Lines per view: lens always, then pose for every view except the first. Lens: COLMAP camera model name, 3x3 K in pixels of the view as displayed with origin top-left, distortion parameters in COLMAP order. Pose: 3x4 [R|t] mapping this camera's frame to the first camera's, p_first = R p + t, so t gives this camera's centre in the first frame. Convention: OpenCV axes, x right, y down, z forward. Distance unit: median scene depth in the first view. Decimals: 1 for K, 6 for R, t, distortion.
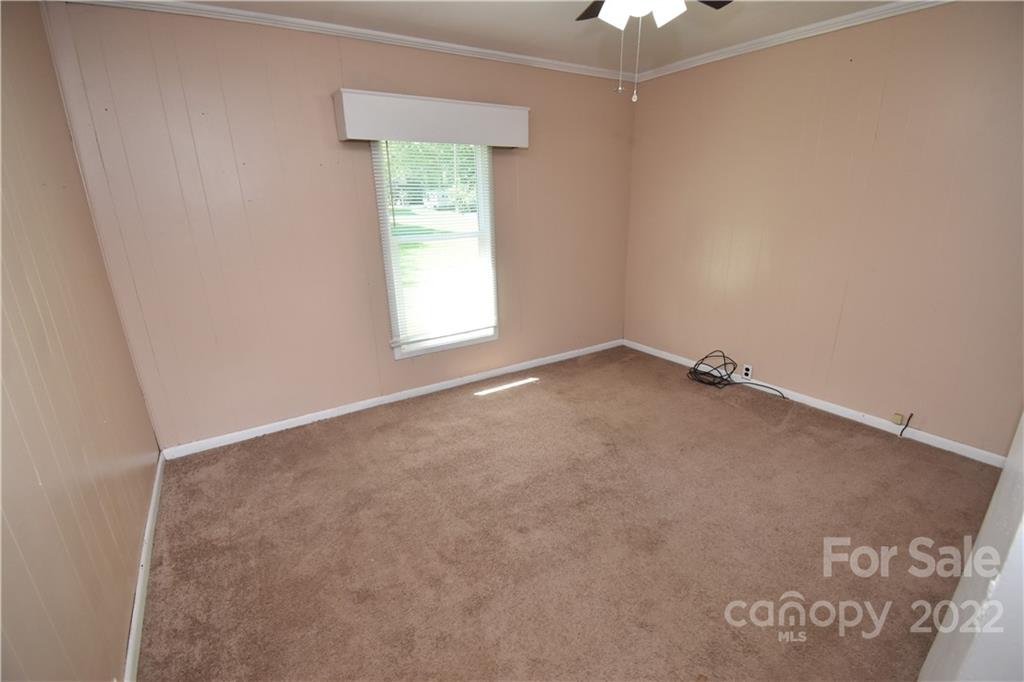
lens RADIAL K [[461.9, 0, 504.9], [0, 461.9, 343.7], [0, 0, 1]] dist [0.001806, -0.006093]
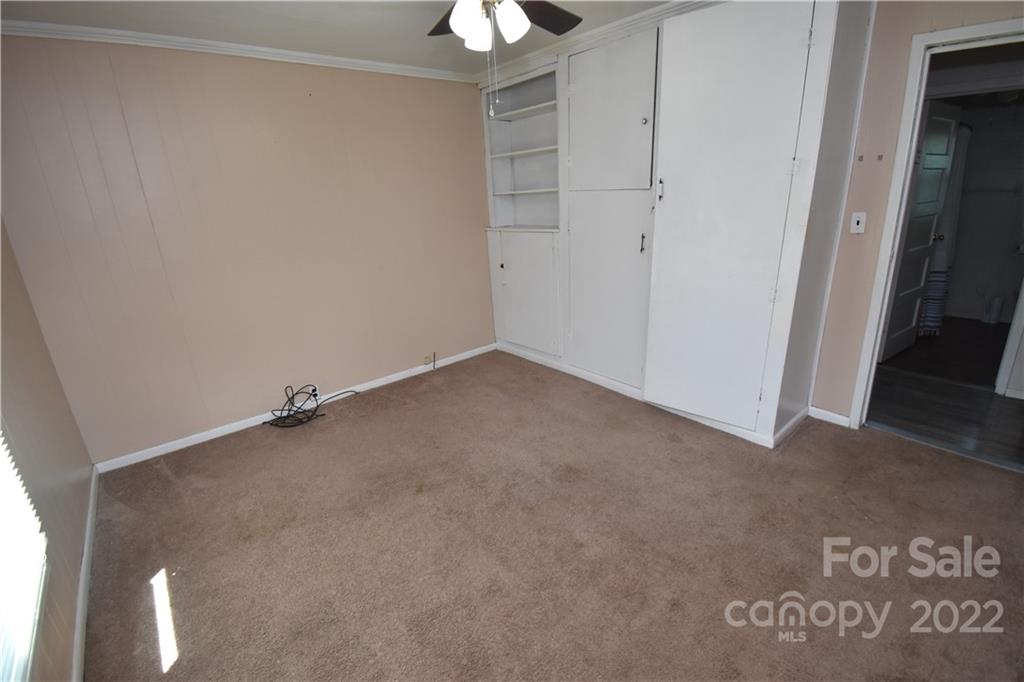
lens RADIAL K [[461.9, 0, 507.0], [0, 461.9, 337.9], [0, 0, 1]] dist [0.001806, -0.006093]
pose [[-0.142377, -0.263800, 0.954012, -0.491036], [0.344827, 0.890232, 0.297626, -0.214506], [-0.927806, 0.371344, -0.035783, 0.655414]]
